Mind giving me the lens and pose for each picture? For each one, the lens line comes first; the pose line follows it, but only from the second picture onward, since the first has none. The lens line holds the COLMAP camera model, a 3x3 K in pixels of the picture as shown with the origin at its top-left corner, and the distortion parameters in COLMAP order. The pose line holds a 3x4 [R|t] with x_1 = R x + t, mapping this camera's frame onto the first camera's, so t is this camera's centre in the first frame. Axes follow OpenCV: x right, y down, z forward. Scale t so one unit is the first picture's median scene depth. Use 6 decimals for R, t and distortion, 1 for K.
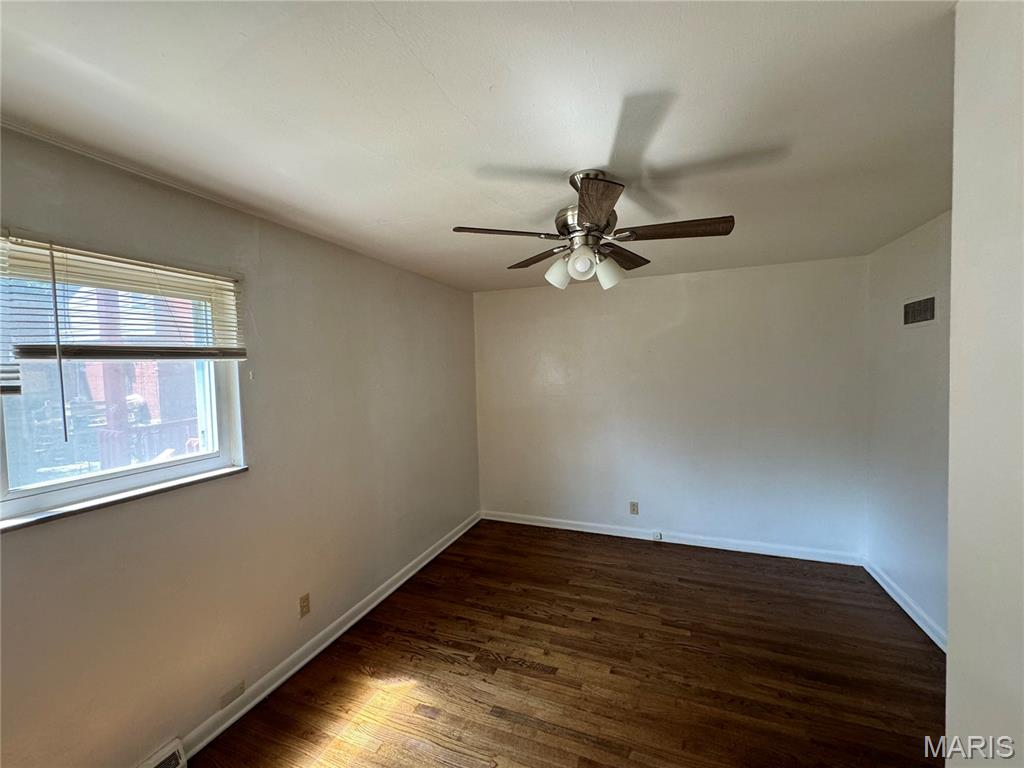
lens RADIAL K [[409.4, 0, 512.1], [0, 409.4, 385.6], [0, 0, 1]] dist [0.001778, -0.000292]
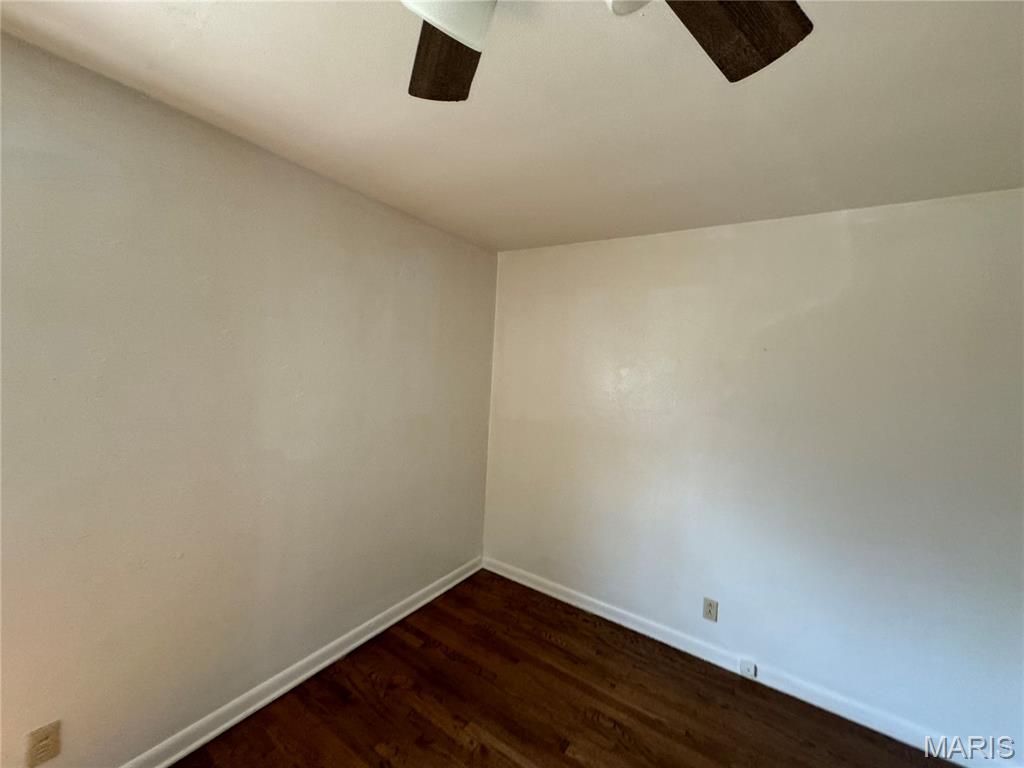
lens RADIAL K [[409.4, 0, 511.3], [0, 409.4, 388.6], [0, 0, 1]] dist [0.001778, -0.000292]
pose [[0.974500, 0.086615, -0.206995, 0.116496], [-0.085286, 0.996238, 0.015357, -0.004700], [0.207546, 0.002688, 0.978222, 0.373602]]
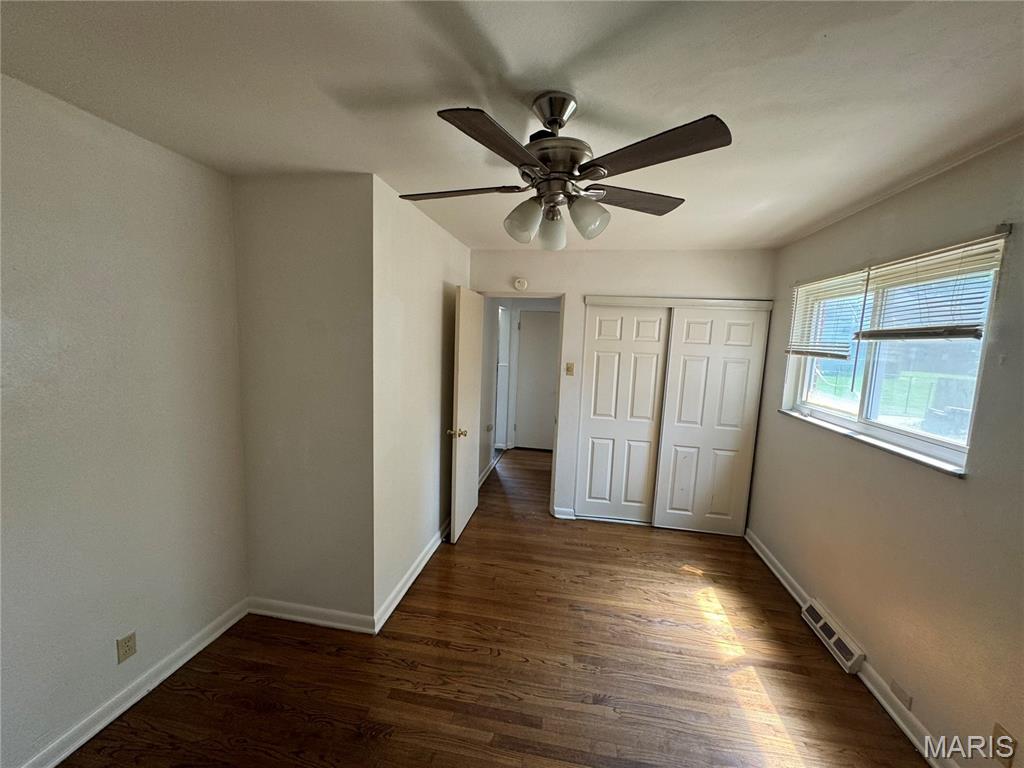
lens RADIAL K [[409.4, 0, 510.1], [0, 409.4, 385.6], [0, 0, 1]] dist [0.001778, -0.000292]
pose [[-0.982575, 0.012464, -0.185450, 0.395963], [-0.018659, 0.986095, 0.165132, -0.094396], [0.184930, 0.165715, -0.968679, 1.730763]]
